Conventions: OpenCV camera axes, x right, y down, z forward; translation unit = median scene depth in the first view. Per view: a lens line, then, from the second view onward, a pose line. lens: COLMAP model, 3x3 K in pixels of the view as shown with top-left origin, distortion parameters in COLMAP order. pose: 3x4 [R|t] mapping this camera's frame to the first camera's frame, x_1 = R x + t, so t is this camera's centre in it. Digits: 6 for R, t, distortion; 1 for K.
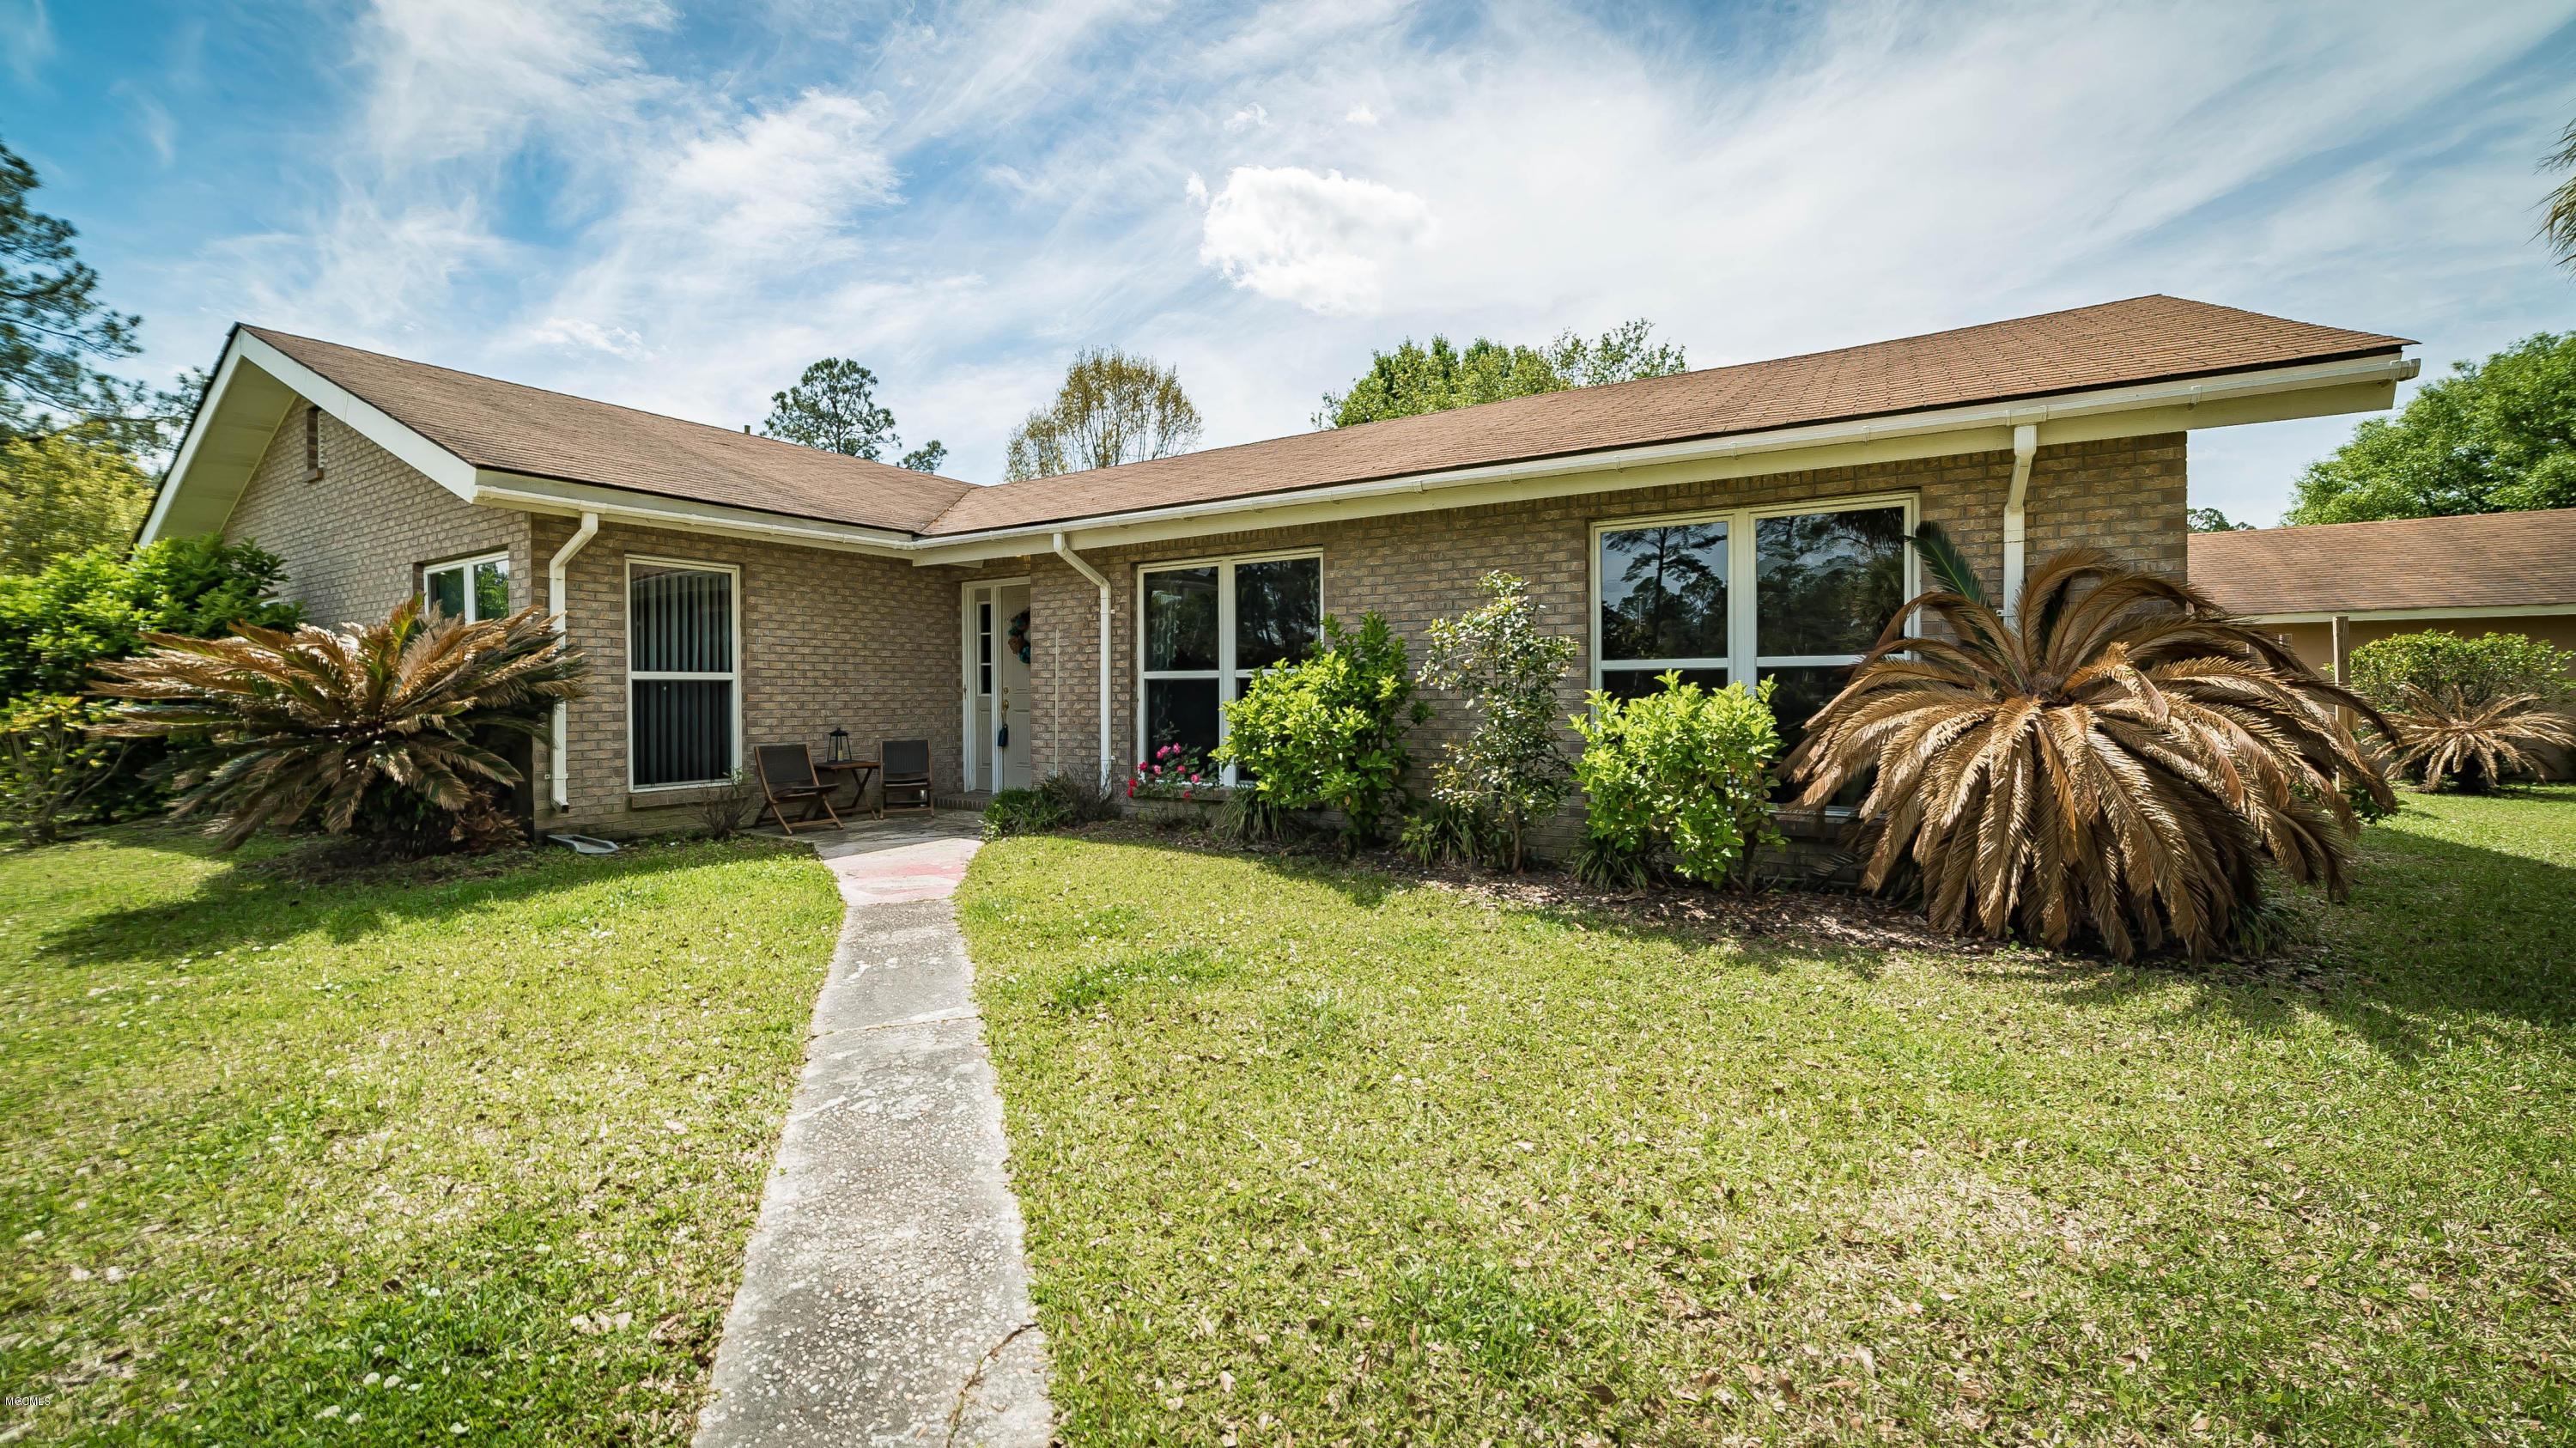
lens RADIAL K [[1026.3, 0, 1288.2], [0, 1026.3, 717.5], [0, 0, 1]] dist [-0.001674, -0.000175]
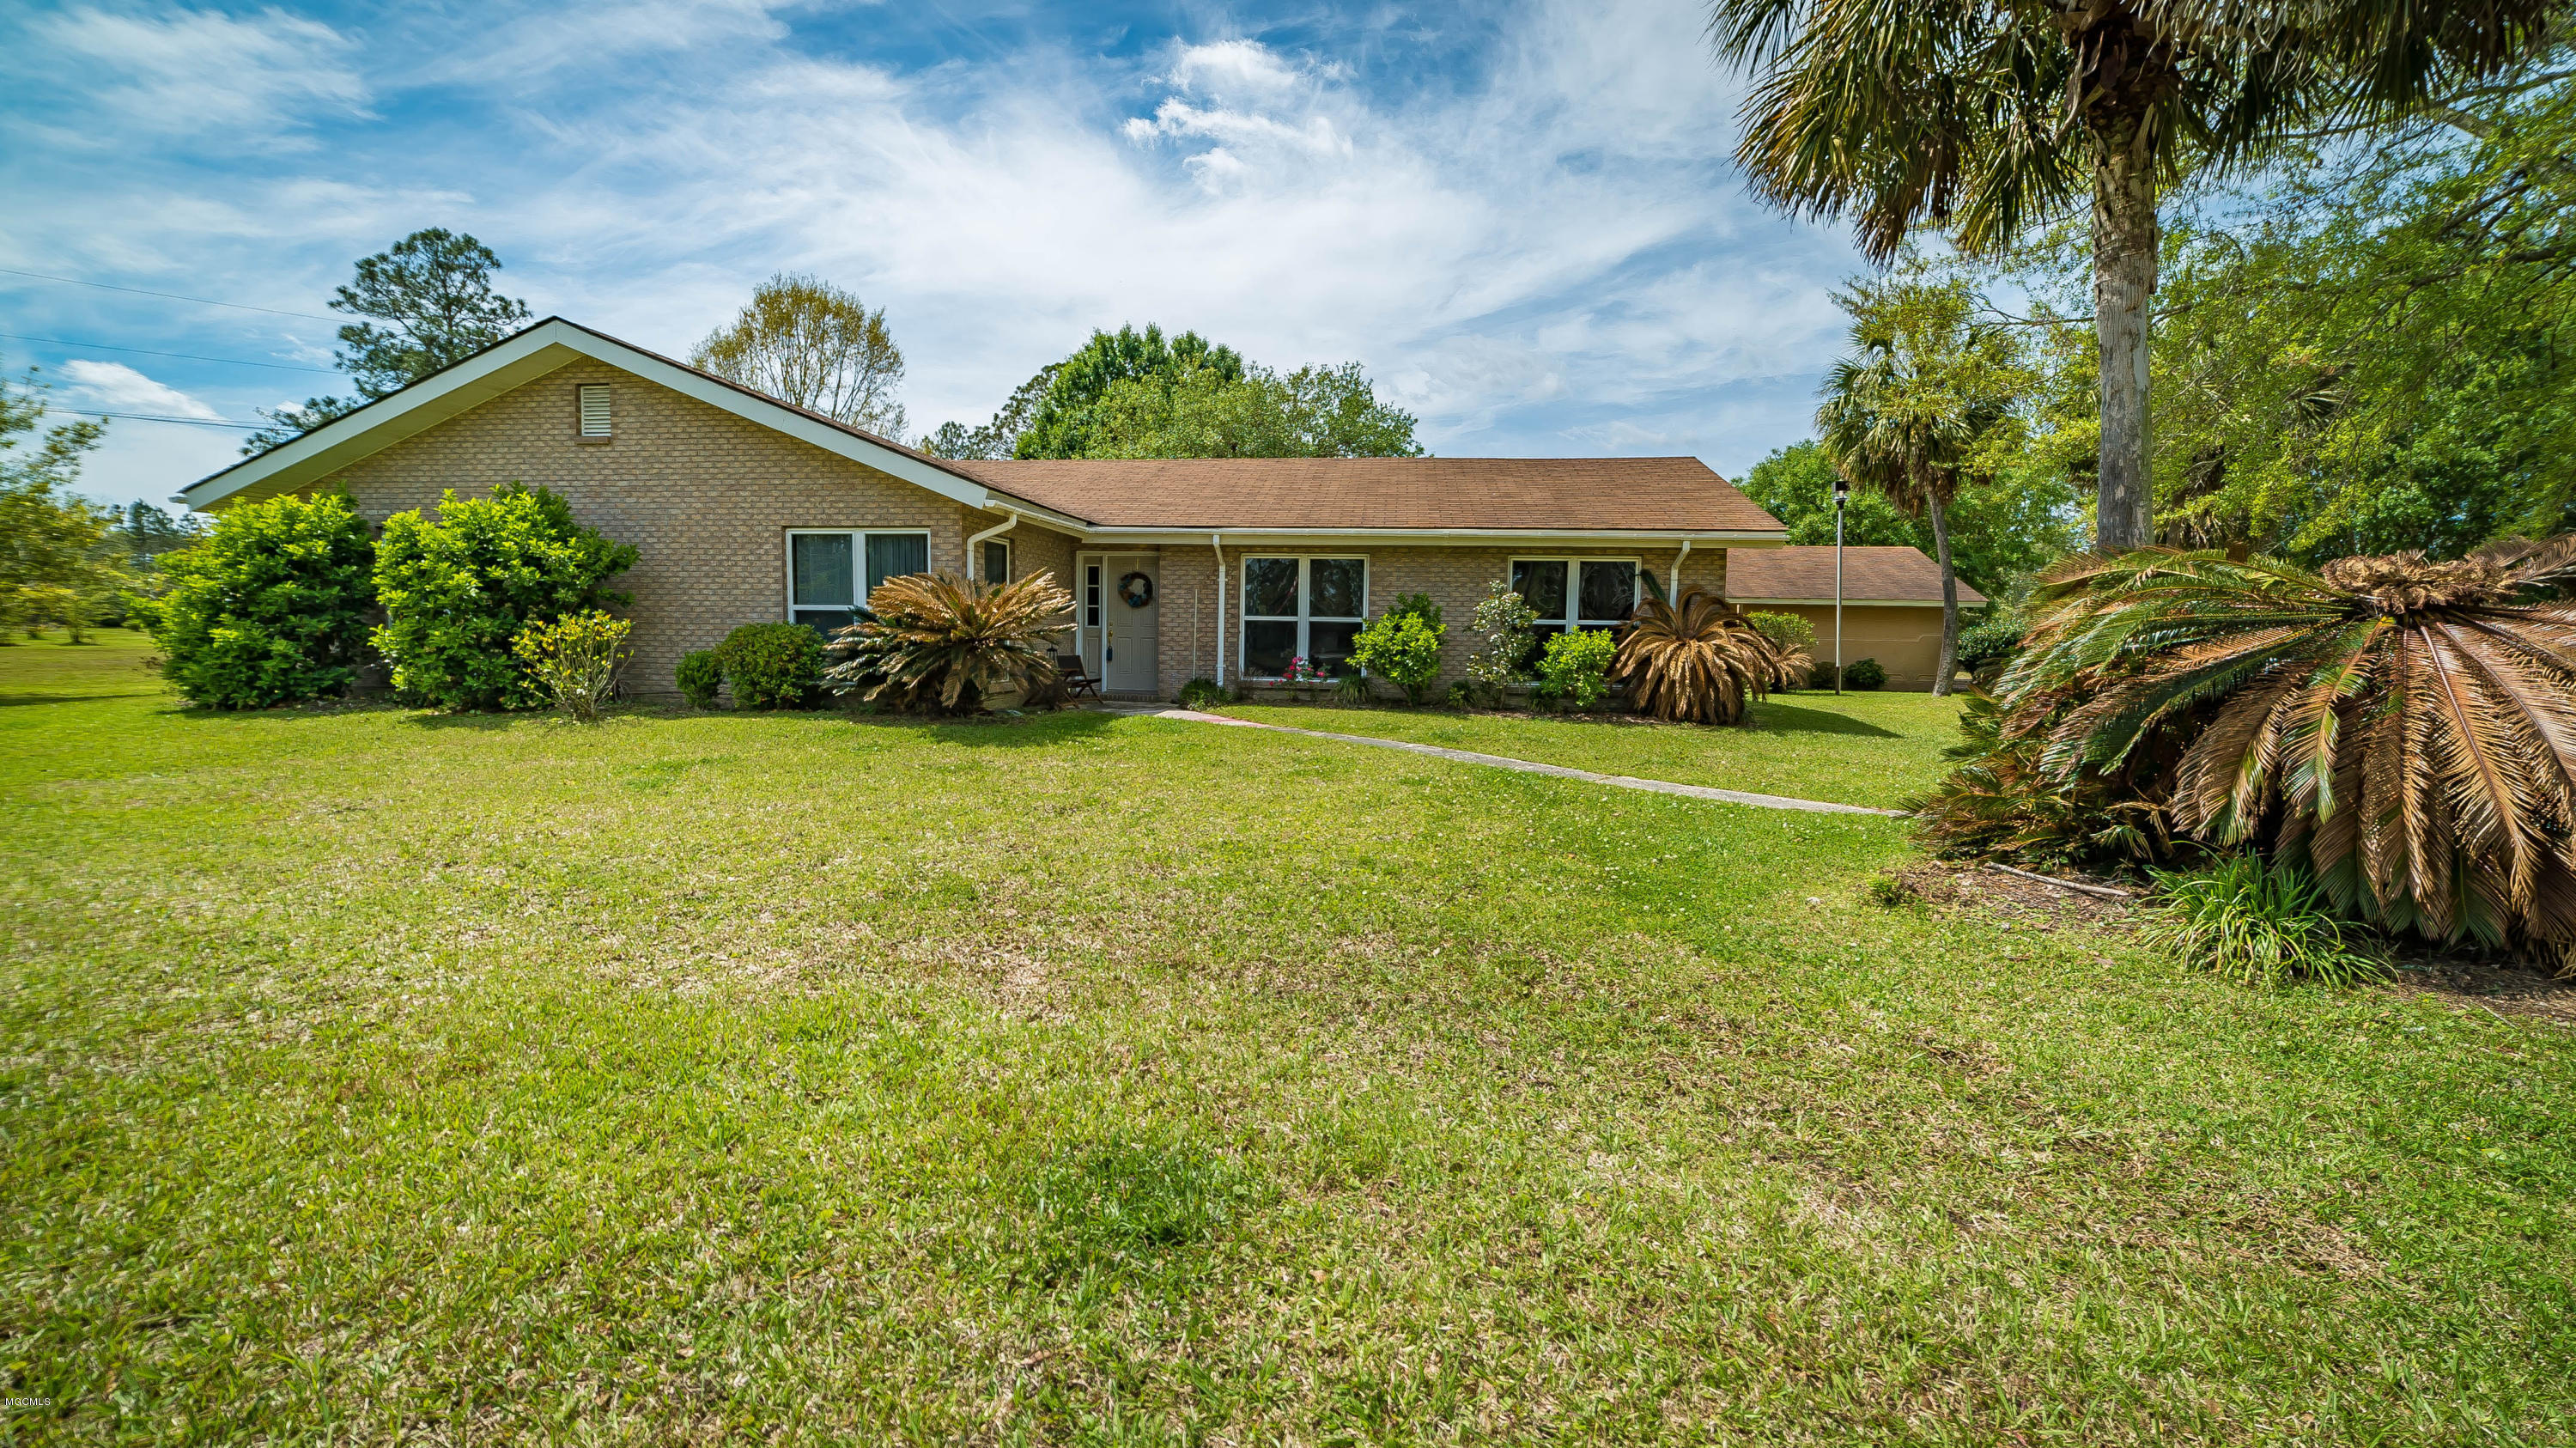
lens RADIAL K [[1026.3, 0, 1295.9], [0, 1026.3, 726.4], [0, 0, 1]] dist [-0.001674, -0.000175]
pose [[0.905507, -0.017000, 0.423990, -0.679908], [-0.012192, 0.997742, 0.066043, 0.022030], [-0.424155, -0.064972, 0.903256, -0.520344]]
